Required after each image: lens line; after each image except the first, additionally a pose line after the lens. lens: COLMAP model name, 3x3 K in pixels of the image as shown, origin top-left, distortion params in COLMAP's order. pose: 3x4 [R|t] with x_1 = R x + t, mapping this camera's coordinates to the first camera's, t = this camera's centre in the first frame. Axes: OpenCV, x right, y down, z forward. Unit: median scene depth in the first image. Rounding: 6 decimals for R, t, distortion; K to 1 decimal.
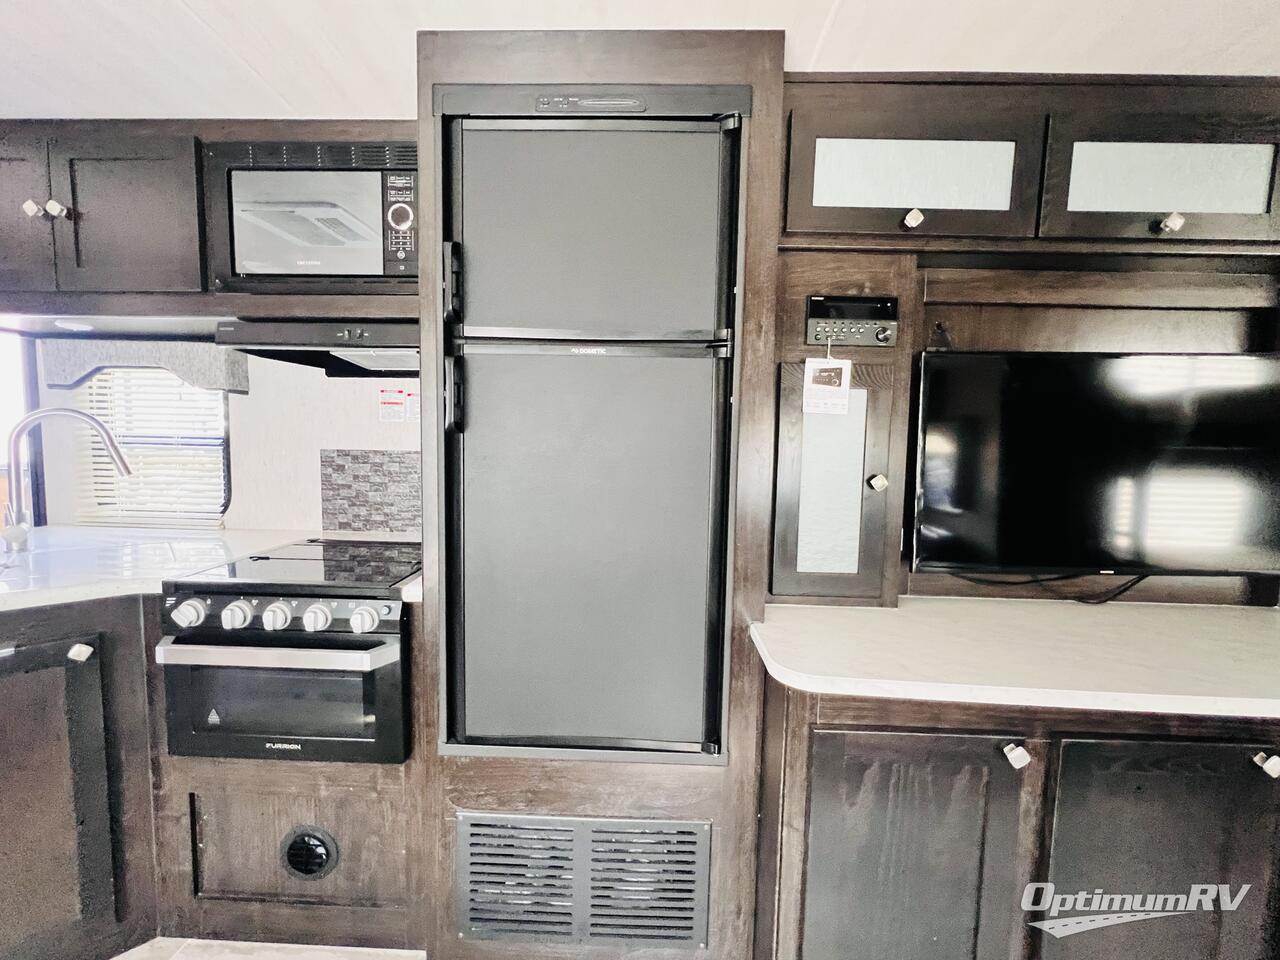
lens RADIAL K [[537.9, 0, 639.5], [0, 537.9, 476.4], [0, 0, 1]] dist [-0.001310, -0.000134]
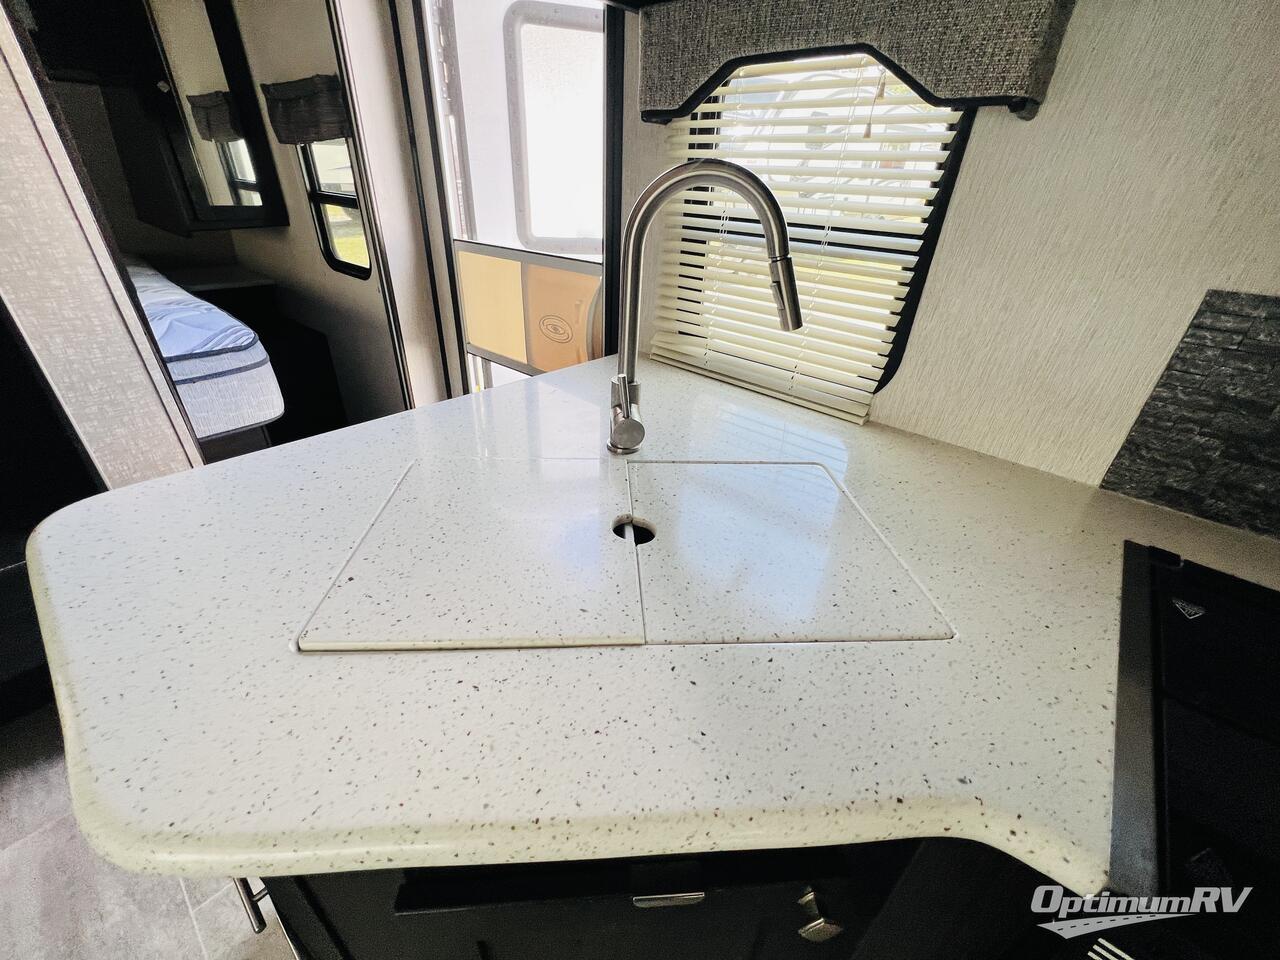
lens RADIAL K [[512.7, 0, 638.3], [0, 512.7, 477.6], [0, 0, 1]] dist [-0.001145, 0.000214]
pose [[0.770641, 0.329163, -0.545678, -0.956932], [-0.072549, 0.896023, 0.438041, -0.087903], [0.633127, -0.297984, 0.714392, 0.694833]]
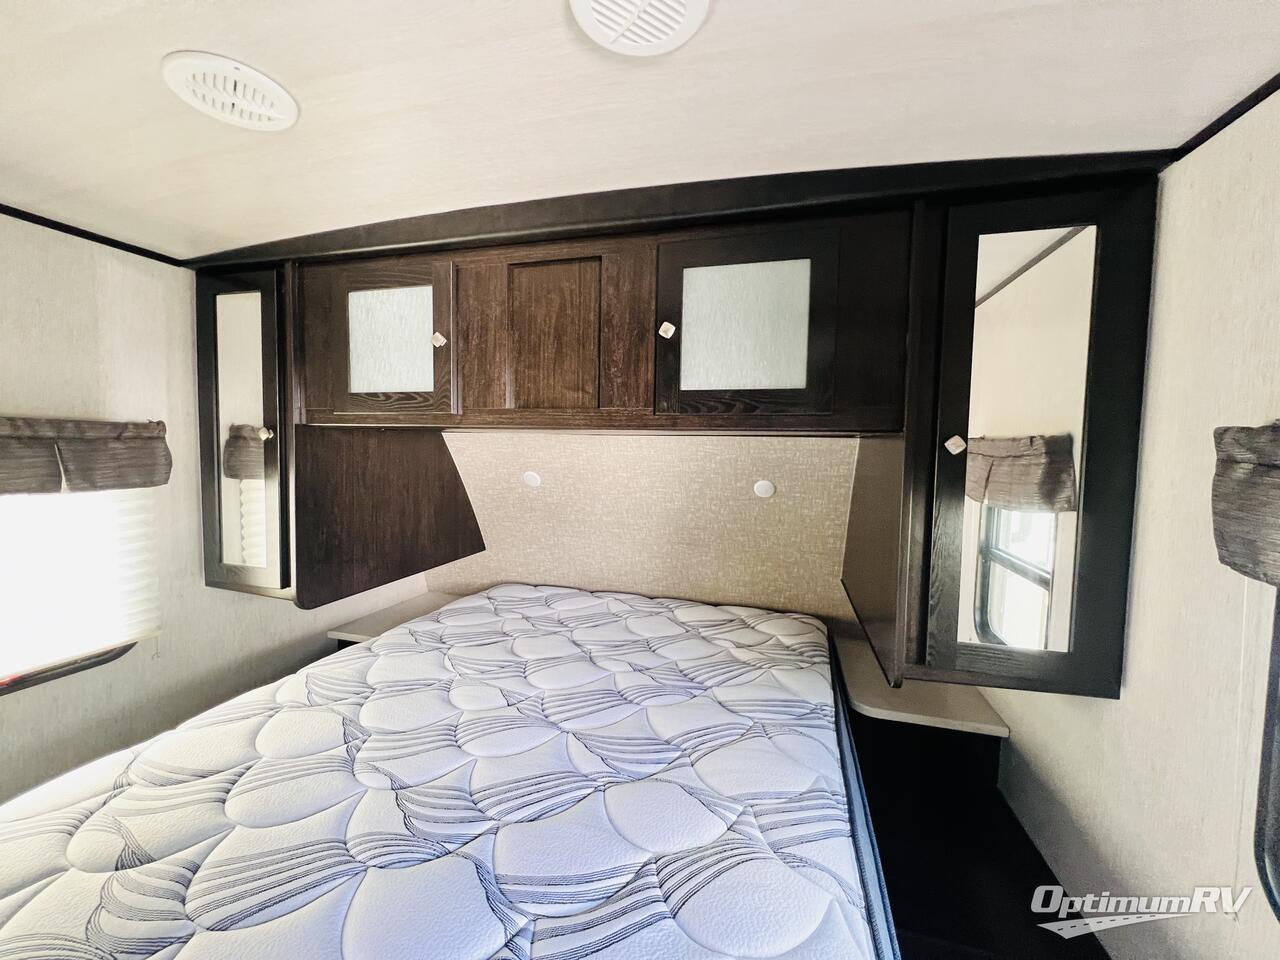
lens RADIAL K [[516.0, 0, 634.7], [0, 516.0, 478.5], [0, 0, 1]] dist [-0.004855, 0.001665]
pose [[-0.253708, 0.034942, -0.966650, -2.385635], [-0.093213, 0.993813, 0.060389, -0.315671], [0.962779, 0.105425, -0.248881, 0.967277]]
